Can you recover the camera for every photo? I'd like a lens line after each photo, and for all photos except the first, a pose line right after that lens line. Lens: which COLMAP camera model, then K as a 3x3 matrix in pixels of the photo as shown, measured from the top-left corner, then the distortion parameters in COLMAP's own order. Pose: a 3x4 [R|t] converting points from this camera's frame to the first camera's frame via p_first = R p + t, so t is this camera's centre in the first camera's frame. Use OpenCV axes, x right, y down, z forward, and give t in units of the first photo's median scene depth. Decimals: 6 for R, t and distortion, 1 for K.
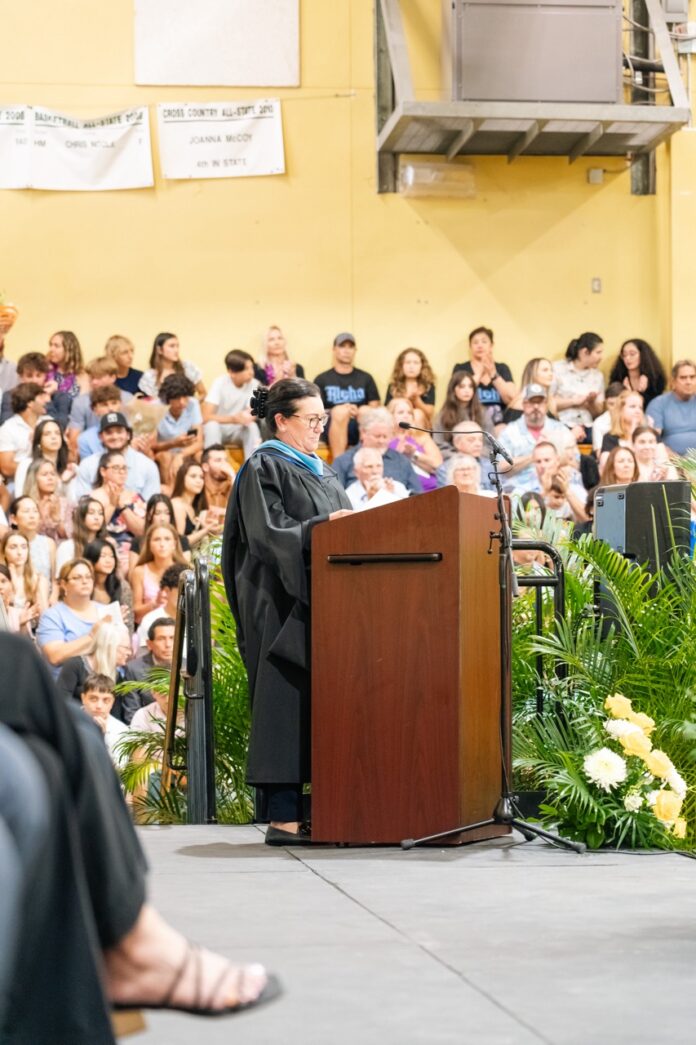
lens RADIAL K [[3071.3, 0, 343.8], [0, 3071.3, 540.8], [0, 0, 1]] dist [-0.037243, 1.770510]
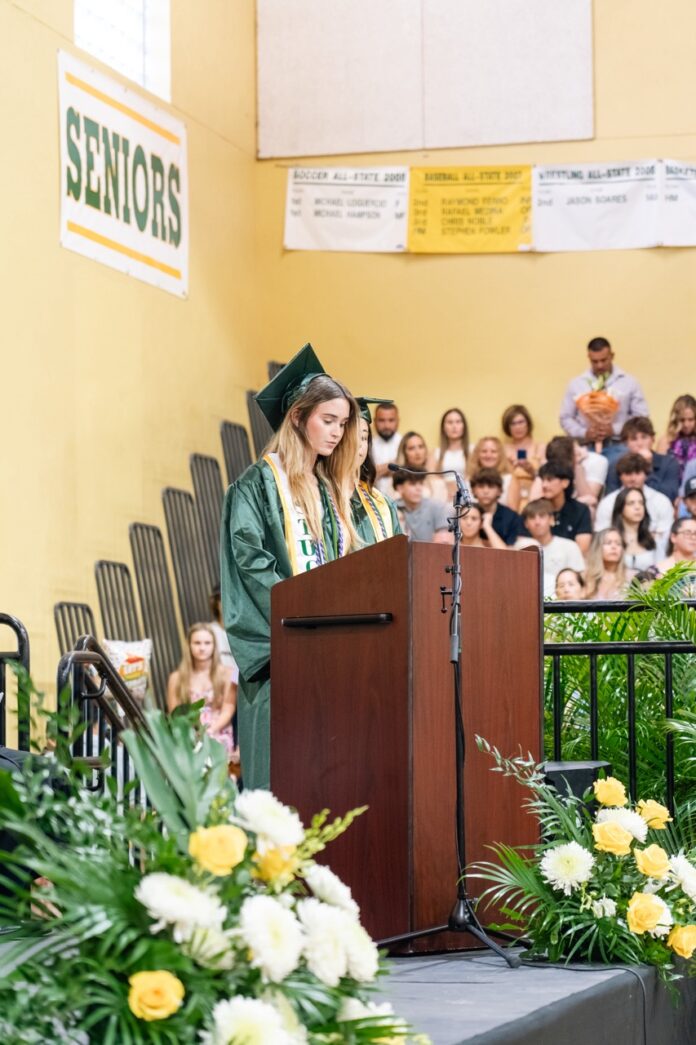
lens RADIAL K [[3063.0, 0, 349.3], [0, 3063.0, 549.7], [0, 0, 1]] dist [0.070026, 0.473782]
pose [[0.940709, -0.022888, -0.338441, 0.308615], [0.014423, 0.999518, -0.027505, 0.009648], [0.338907, 0.020993, 0.940586, 0.186555]]
